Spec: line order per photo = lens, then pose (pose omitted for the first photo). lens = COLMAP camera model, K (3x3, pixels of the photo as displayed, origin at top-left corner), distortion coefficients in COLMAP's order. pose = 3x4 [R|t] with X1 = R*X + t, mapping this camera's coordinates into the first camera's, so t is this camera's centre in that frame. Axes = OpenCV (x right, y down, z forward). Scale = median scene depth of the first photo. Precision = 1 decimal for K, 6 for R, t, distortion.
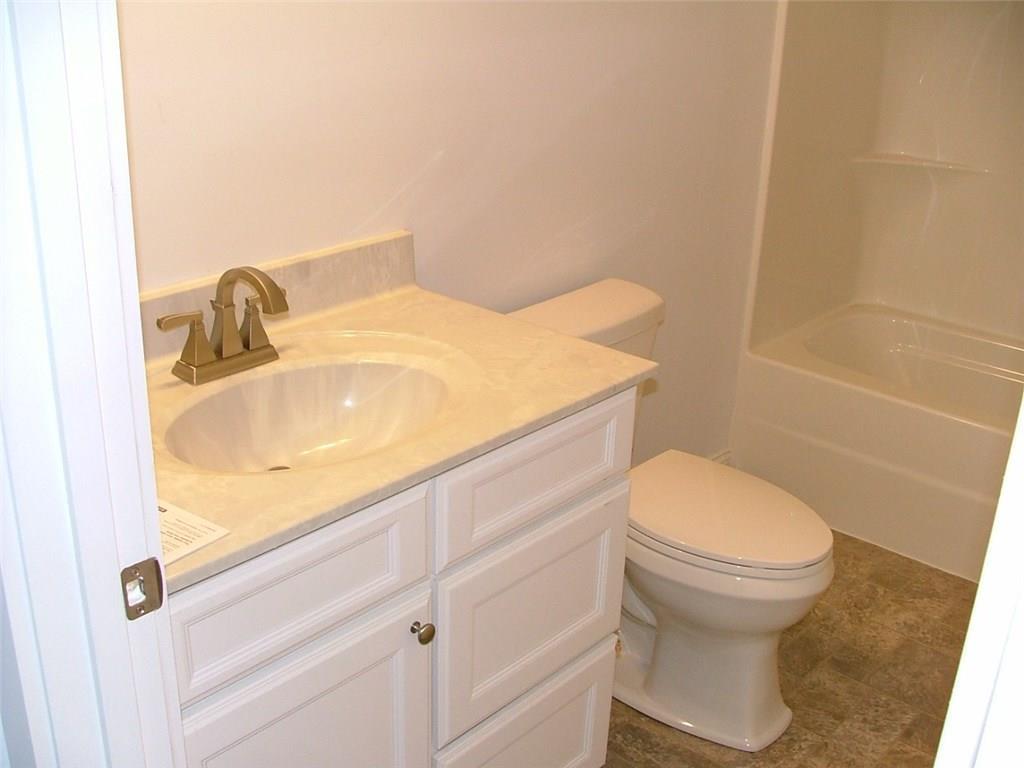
lens RADIAL K [[1140.2, 0, 511.3], [0, 1140.2, 382.2], [0, 0, 1]] dist [-0.126052, 0.000000]
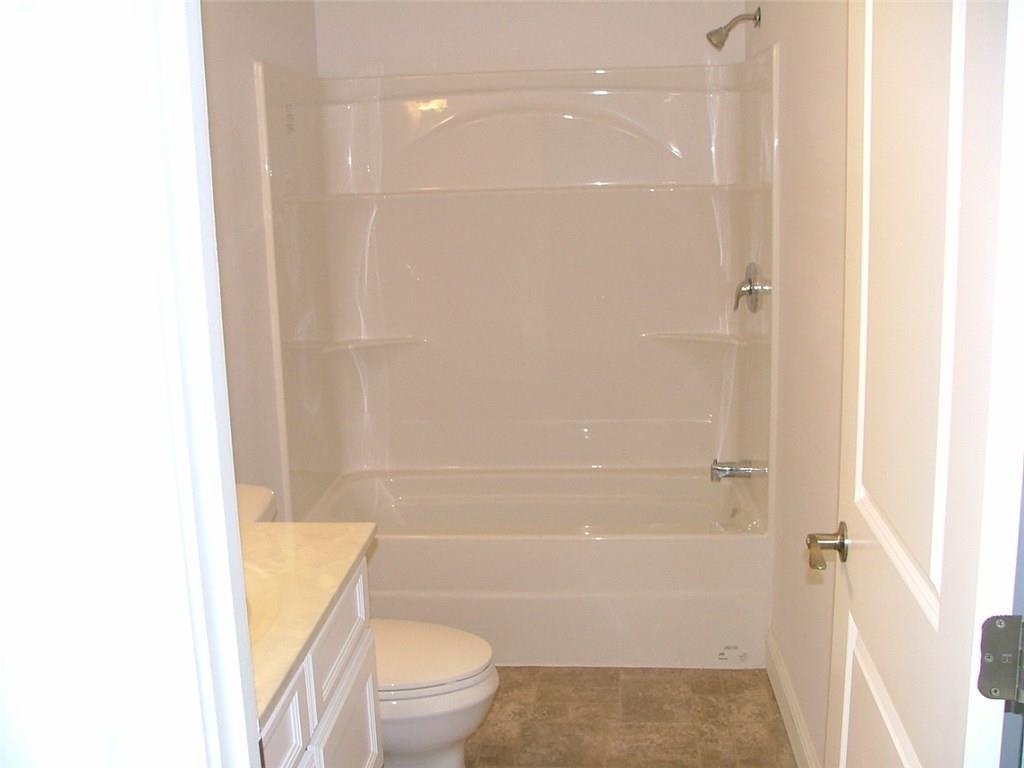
lens RADIAL K [[1140.2, 0, 513.3], [0, 1140.2, 385.4], [0, 0, 1]] dist [-0.126052, 0.000000]
pose [[0.796456, -0.169783, 0.580372, -0.290532], [0.273062, 0.957327, -0.094670, -0.002024], [-0.539532, 0.233878, 0.808830, -0.044294]]
